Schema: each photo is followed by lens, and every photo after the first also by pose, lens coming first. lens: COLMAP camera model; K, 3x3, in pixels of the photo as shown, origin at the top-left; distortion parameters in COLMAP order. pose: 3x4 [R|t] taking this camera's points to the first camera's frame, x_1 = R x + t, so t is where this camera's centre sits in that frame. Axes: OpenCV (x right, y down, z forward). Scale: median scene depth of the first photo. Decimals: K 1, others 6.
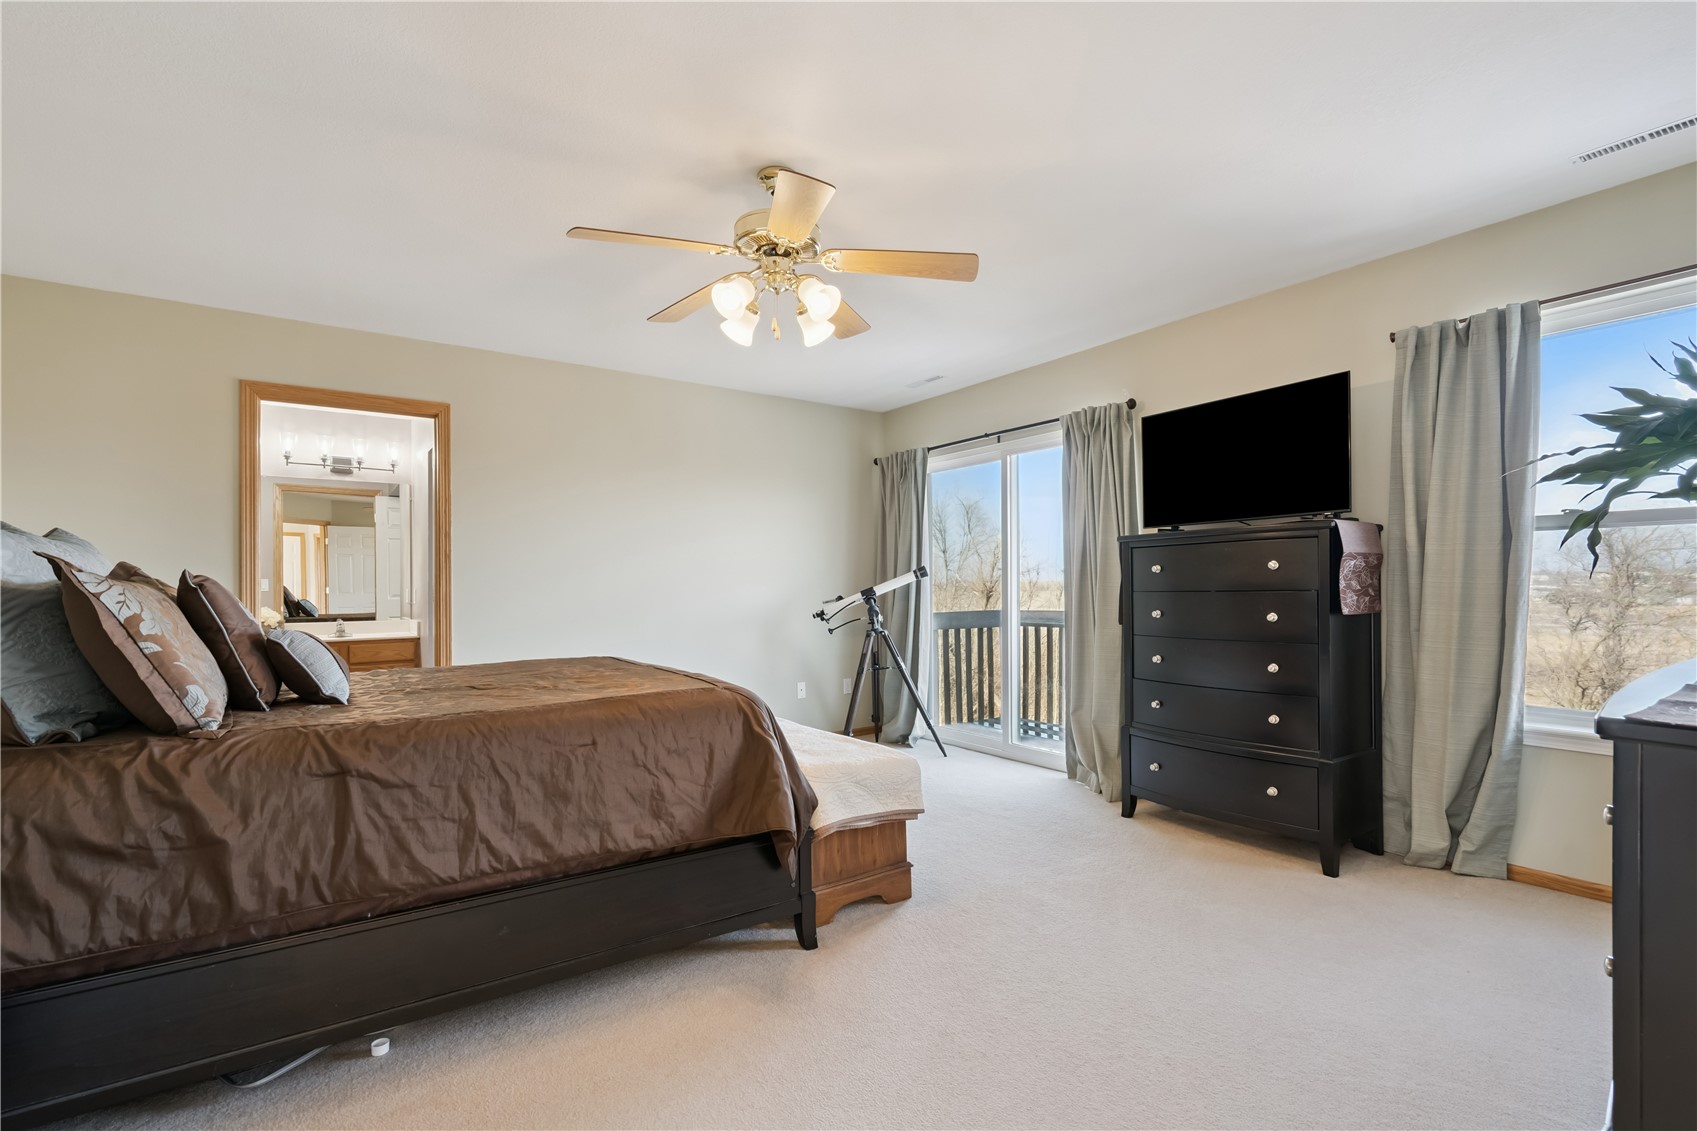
lens RADIAL K [[787.9, 0, 847.8], [0, 787.9, 584.0], [0, 0, 1]] dist [0.000616, 0.000173]
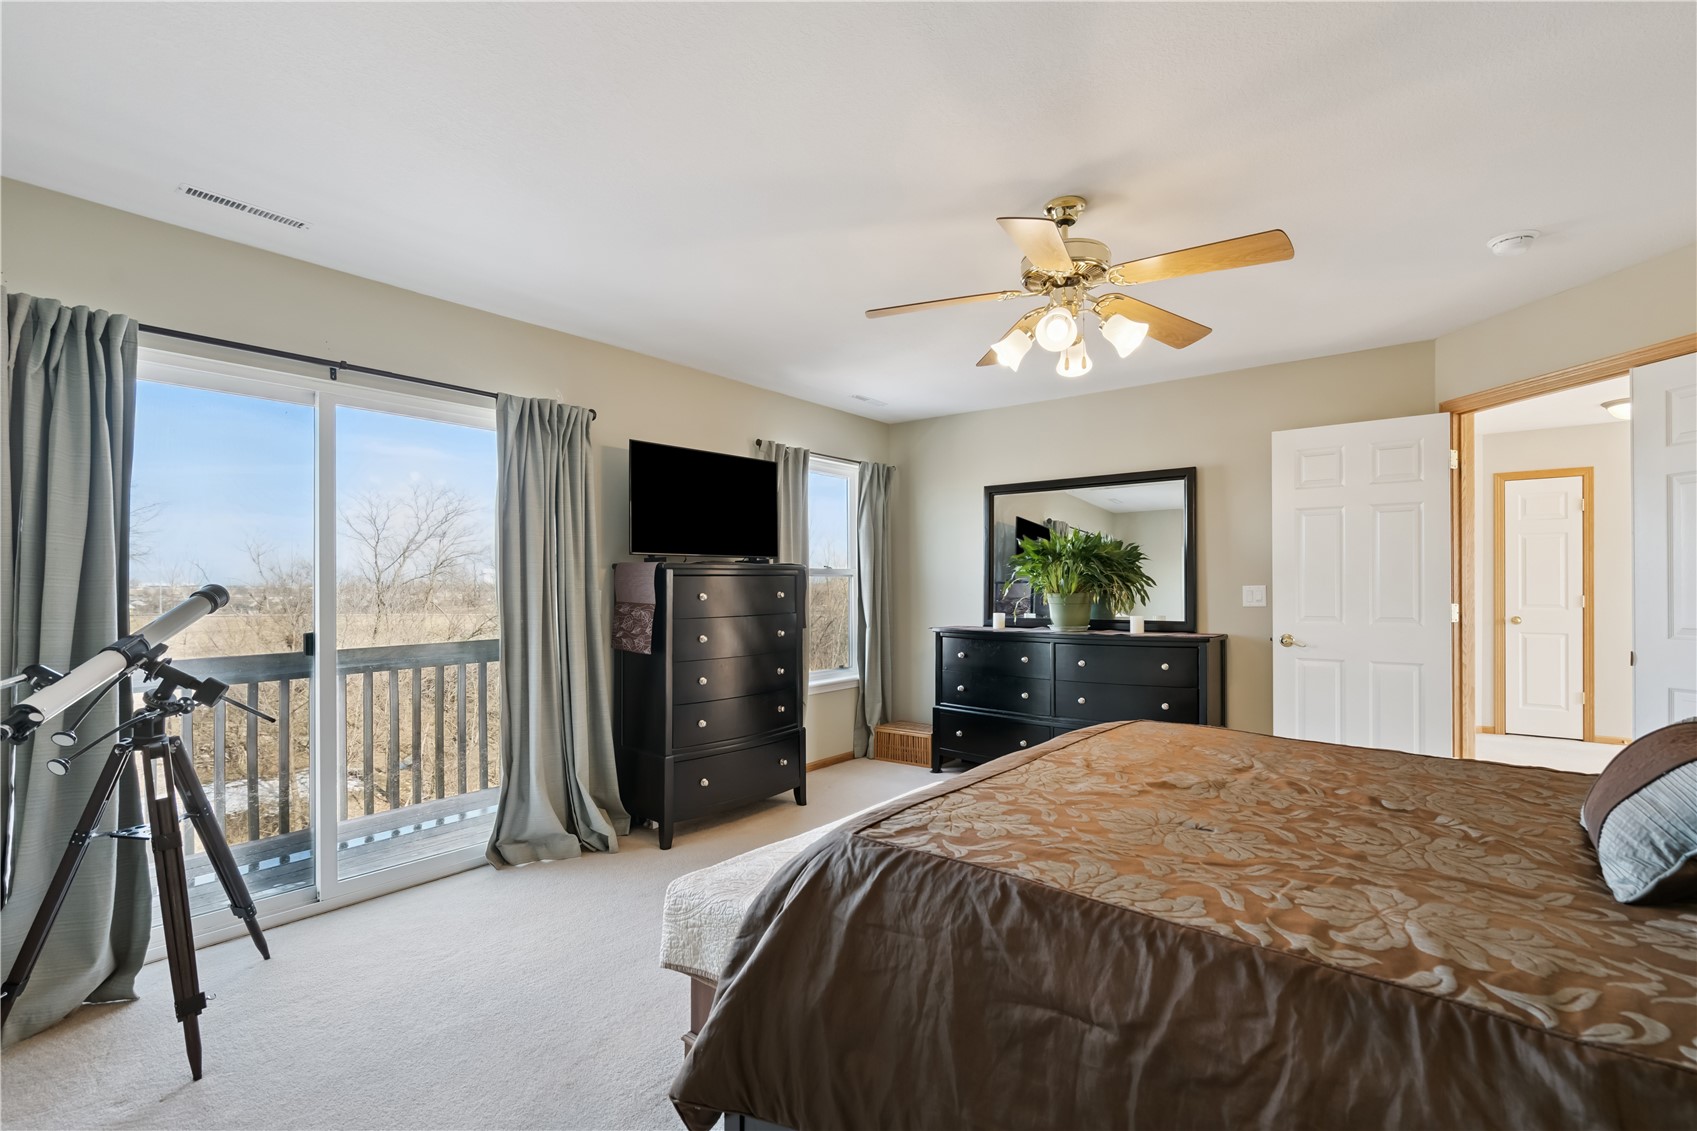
lens RADIAL K [[787.9, 0, 847.8], [0, 787.9, 584.0], [0, 0, 1]] dist [0.000616, 0.000173]
pose [[-0.288389, 0.007299, 0.957486, -0.628022], [-0.001349, 0.999967, -0.008029, -0.026067], [-0.957512, -0.003607, -0.288370, 1.020057]]
